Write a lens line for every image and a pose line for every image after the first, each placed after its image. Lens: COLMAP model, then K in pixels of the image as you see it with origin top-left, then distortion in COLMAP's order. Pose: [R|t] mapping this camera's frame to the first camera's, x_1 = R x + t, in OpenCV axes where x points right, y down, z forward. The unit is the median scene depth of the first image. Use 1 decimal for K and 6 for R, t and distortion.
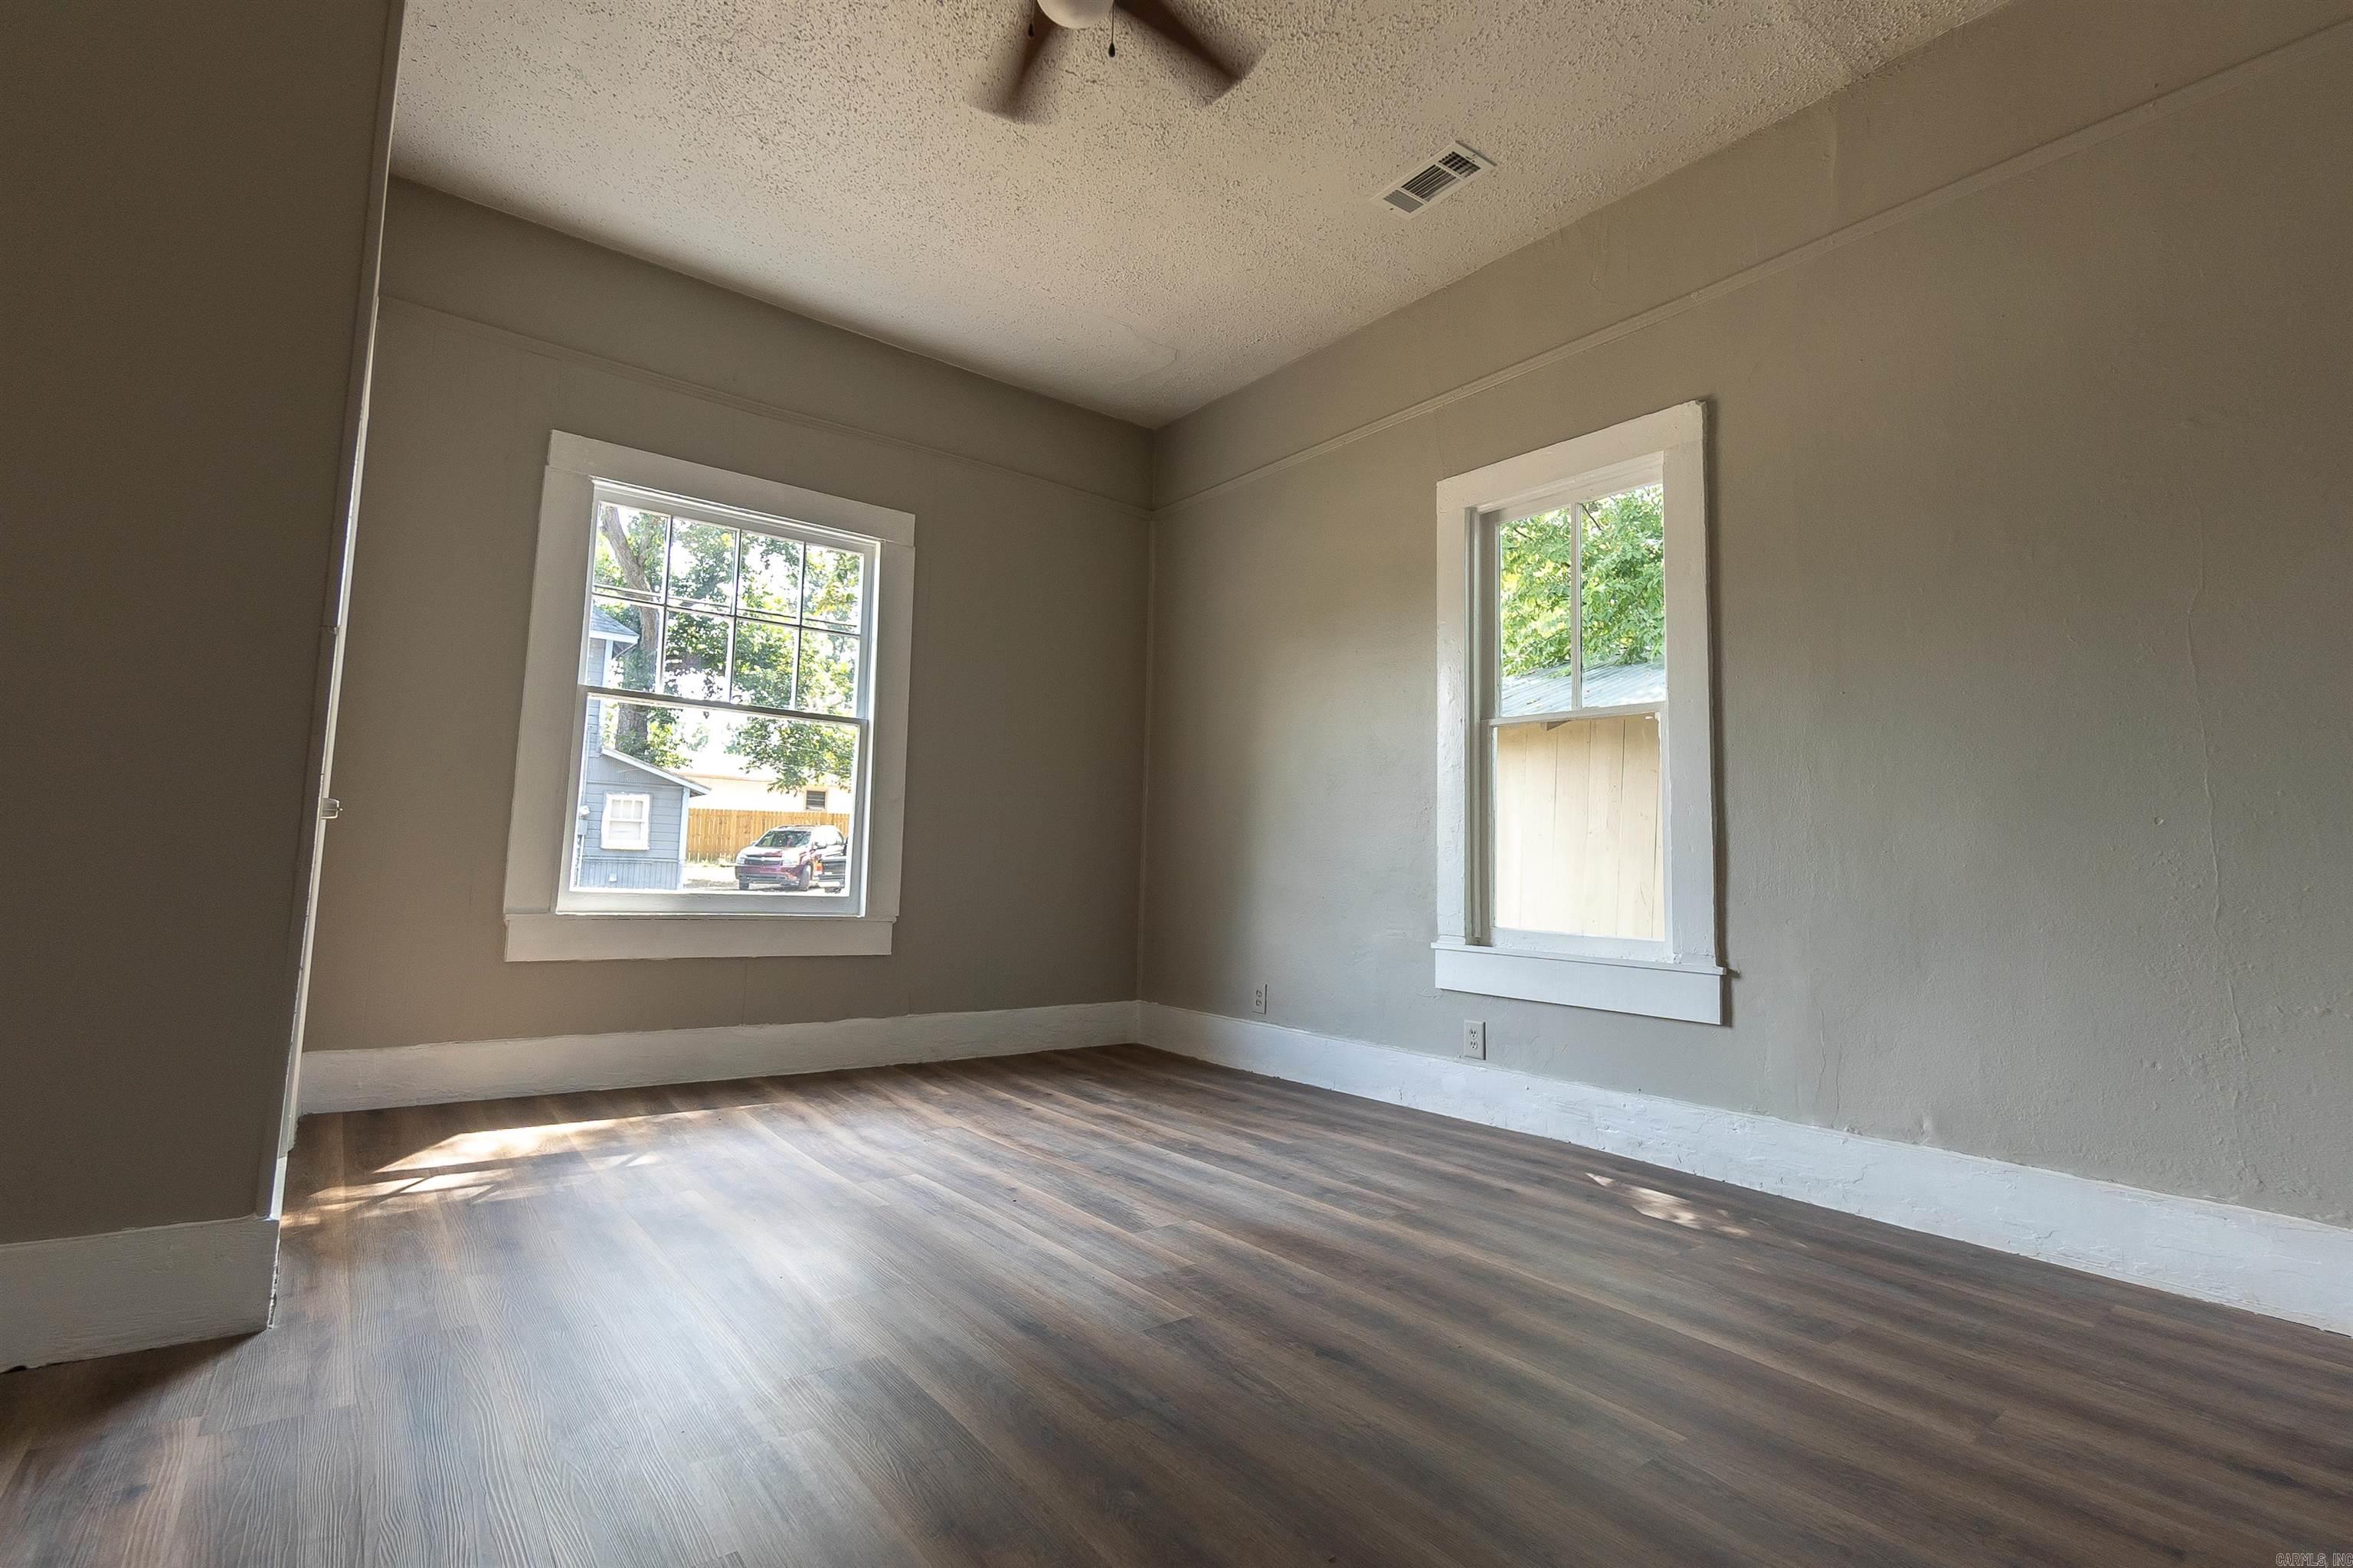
lens RADIAL K [[1042.0, 0, 1153.0], [0, 1042.0, 775.9], [0, 0, 1]] dist [-0.003720, -0.000087]
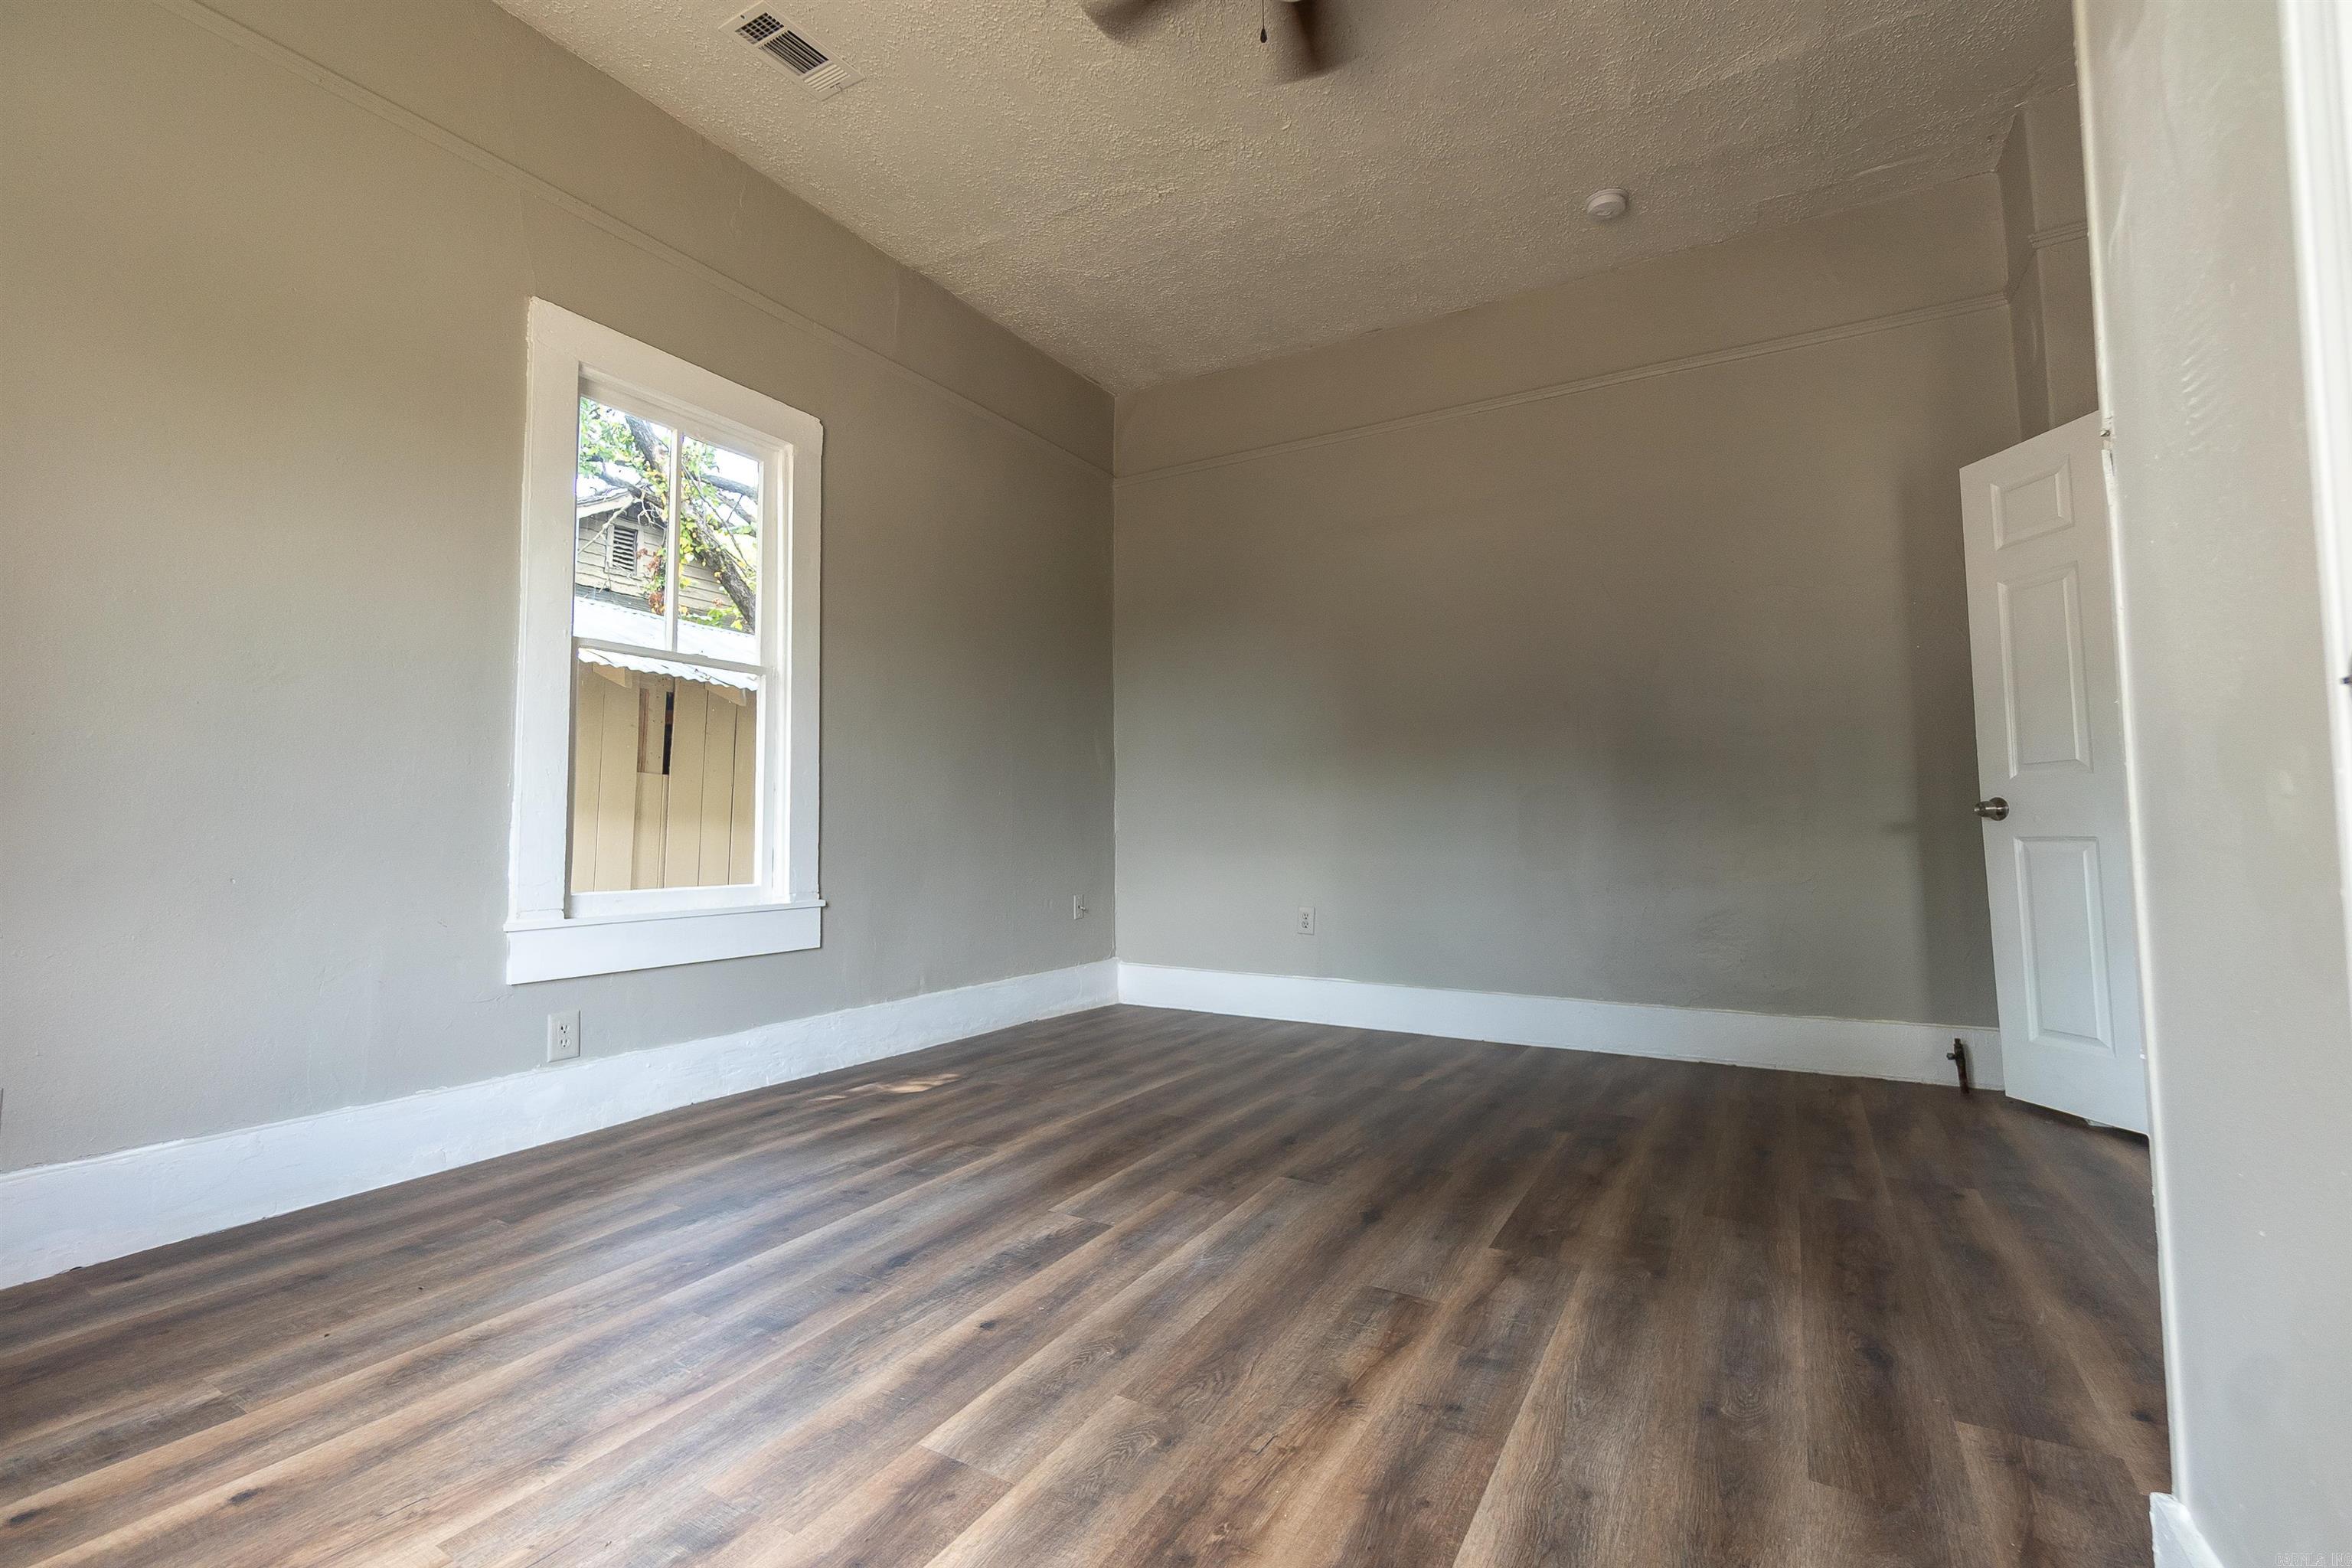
lens RADIAL K [[1041.5, 0, 1152.6], [0, 1041.5, 775.7], [0, 0, 1]] dist [-0.003720, -0.000087]
pose [[-0.359140, 0.023850, 0.932979, -0.866672], [-0.091091, 0.994005, -0.060474, 0.090813], [-0.928828, -0.106704, -0.354814, 1.282282]]
